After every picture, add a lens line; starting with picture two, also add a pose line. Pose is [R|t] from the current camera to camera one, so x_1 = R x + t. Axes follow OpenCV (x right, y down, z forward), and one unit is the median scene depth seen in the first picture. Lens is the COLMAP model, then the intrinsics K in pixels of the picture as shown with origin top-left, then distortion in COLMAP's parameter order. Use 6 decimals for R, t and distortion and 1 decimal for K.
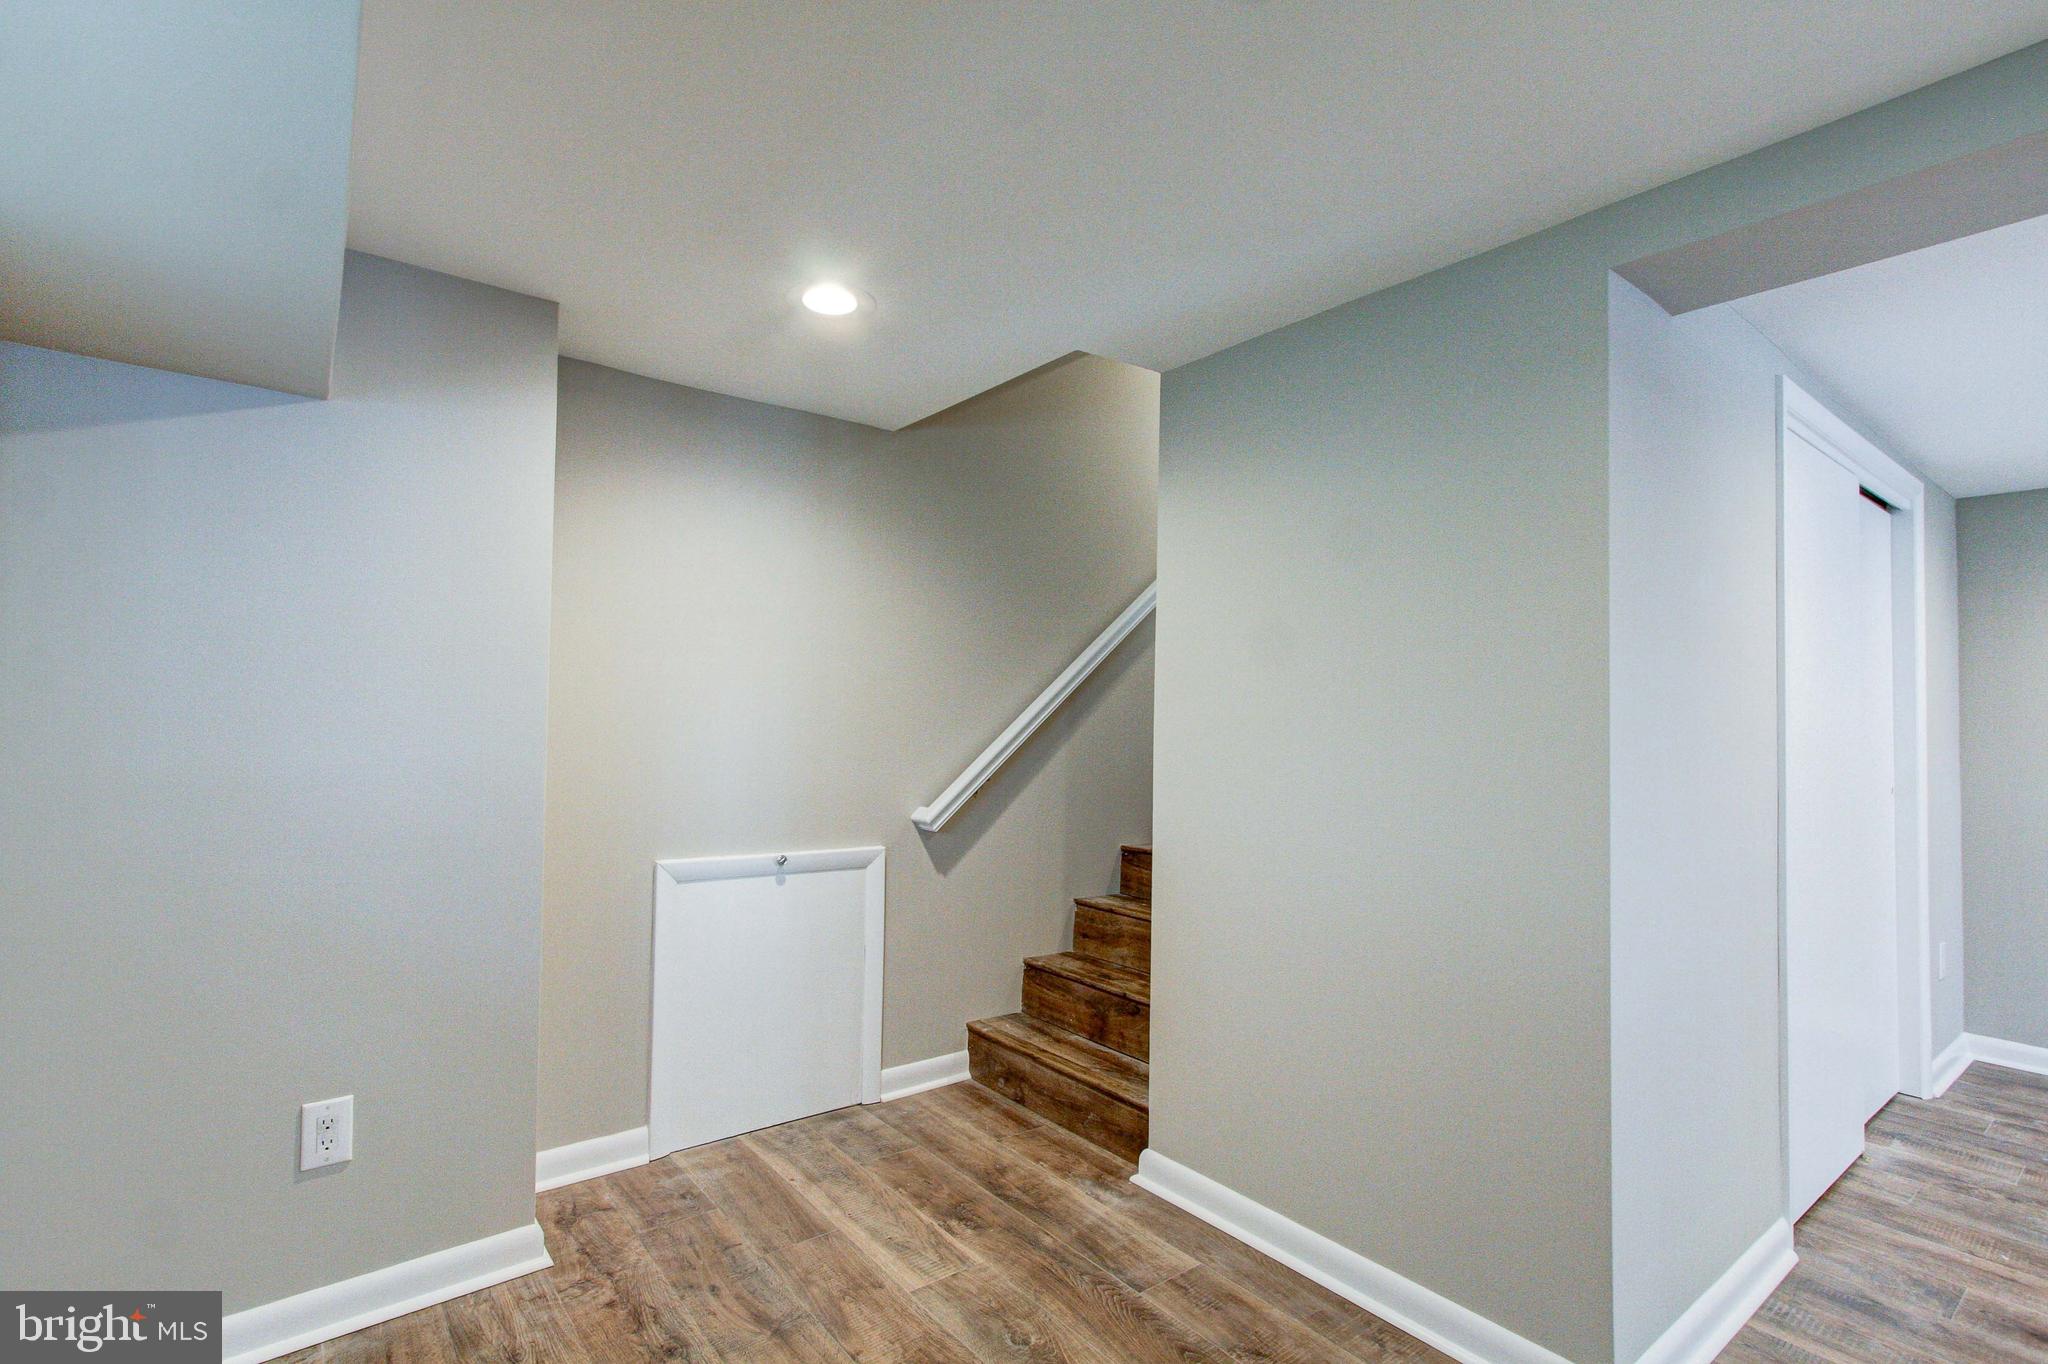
lens RADIAL K [[964.3, 0, 1024.0], [0, 964.3, 682.0], [0, 0, 1]] dist [0.000673, 0.000372]
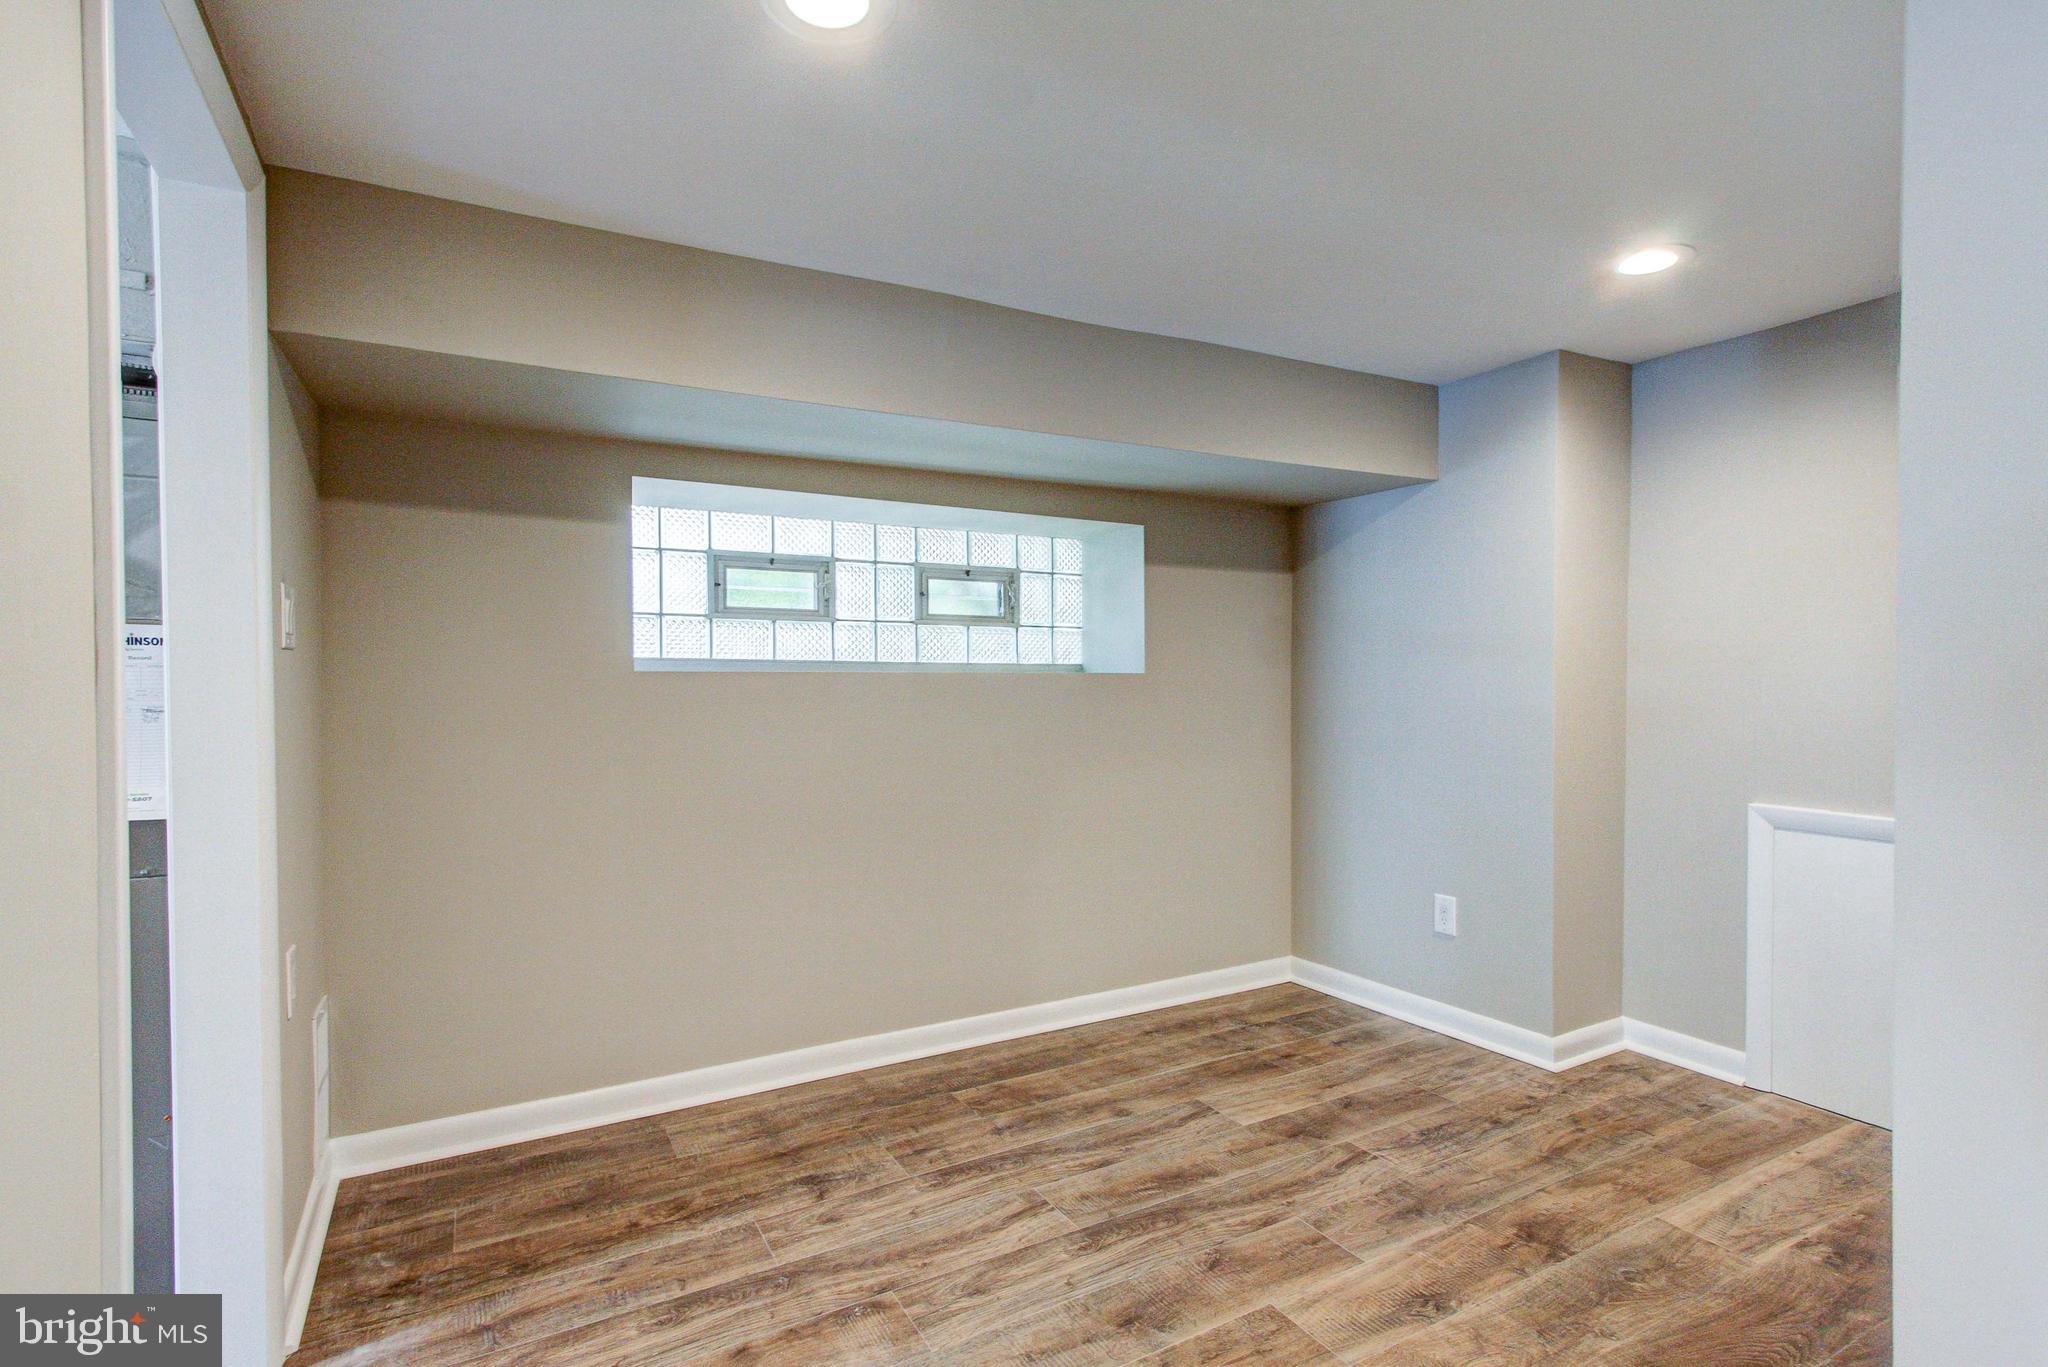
lens RADIAL K [[977.5, 0, 1026.5], [0, 977.5, 701.1], [0, 0, 1]] dist [0.000053, 0.000686]
pose [[-0.155880, 0.010249, -0.987723, 0.911616], [0.036923, 0.999308, 0.004542, 0.047530], [0.987086, -0.035761, -0.156151, 0.467686]]
